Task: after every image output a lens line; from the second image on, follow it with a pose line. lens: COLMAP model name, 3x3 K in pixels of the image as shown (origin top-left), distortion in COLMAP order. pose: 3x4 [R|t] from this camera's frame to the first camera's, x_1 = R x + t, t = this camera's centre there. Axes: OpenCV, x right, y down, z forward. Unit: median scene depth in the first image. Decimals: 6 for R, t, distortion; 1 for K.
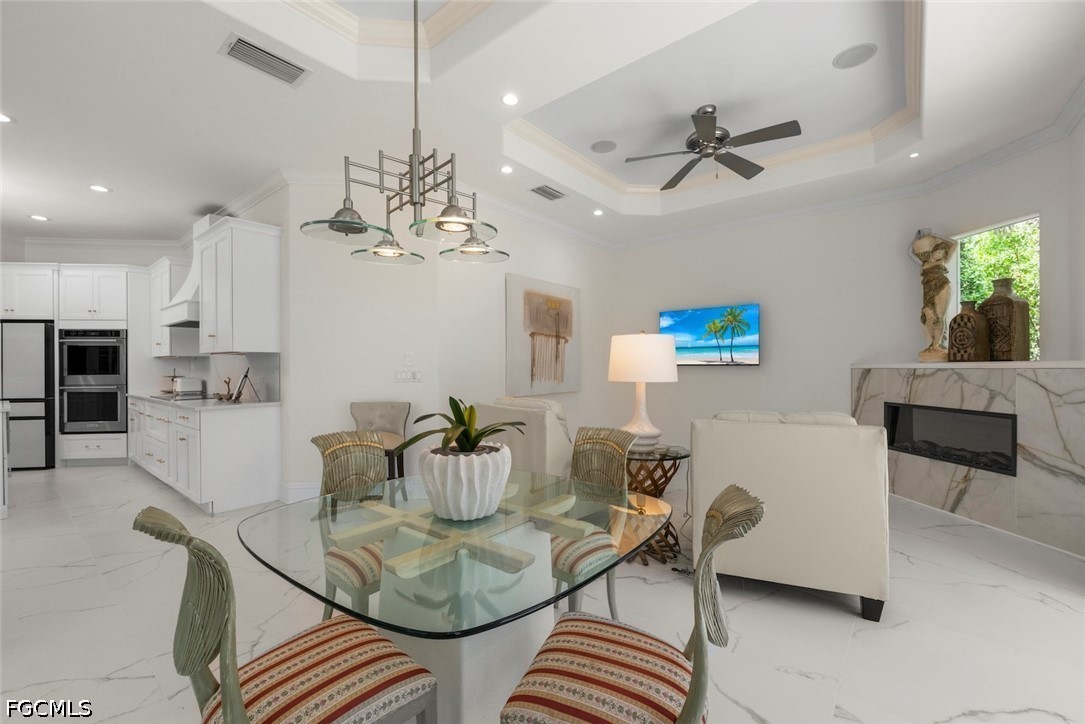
lens RADIAL K [[444.1, 0, 541.4], [0, 444.1, 365.4], [0, 0, 1]] dist [0.001072, -0.000813]
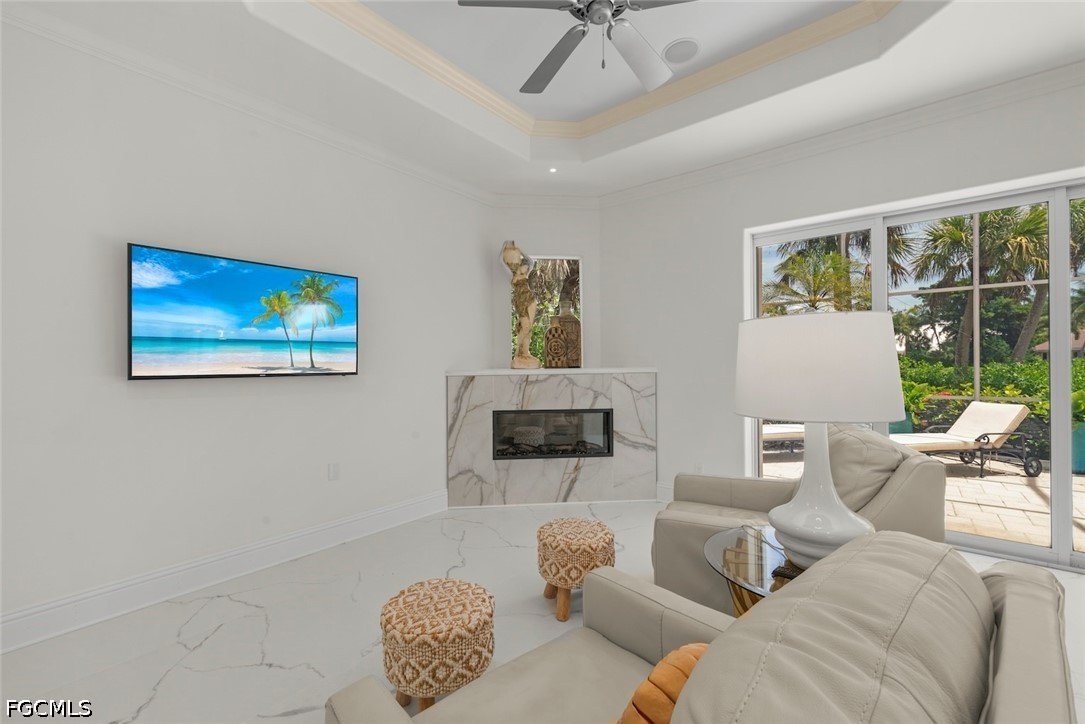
lens RADIAL K [[444.1, 0, 538.4], [0, 444.1, 364.7], [0, 0, 1]] dist [0.001072, -0.000813]
pose [[0.012745, 0.007930, 0.999887, -0.203980], [0.011201, 0.999905, -0.008073, -0.008588], [-0.999856, 0.011303, 0.012655, 1.032198]]
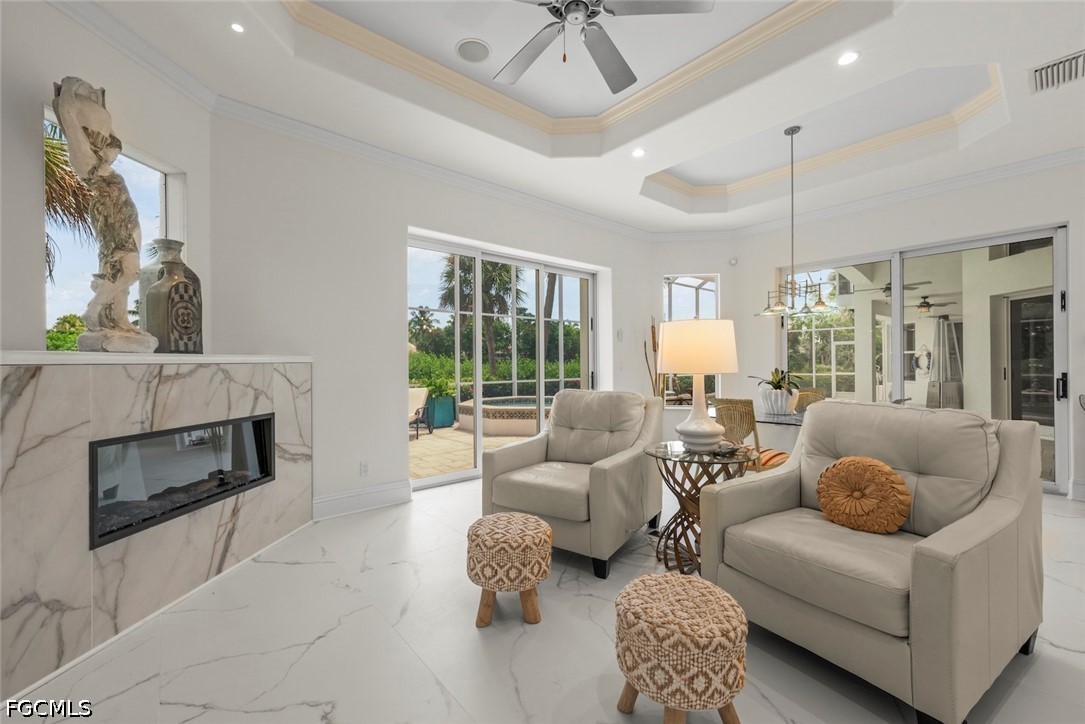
lens RADIAL K [[444.1, 0, 545.7], [0, 444.1, 364.3], [0, 0, 1]] dist [0.001072, -0.000813]
pose [[-0.986516, 0.010920, 0.163303, 0.306489], [0.011379, 0.999934, 0.001875, 0.012714], [-0.163272, 0.003708, -0.986574, 1.568955]]
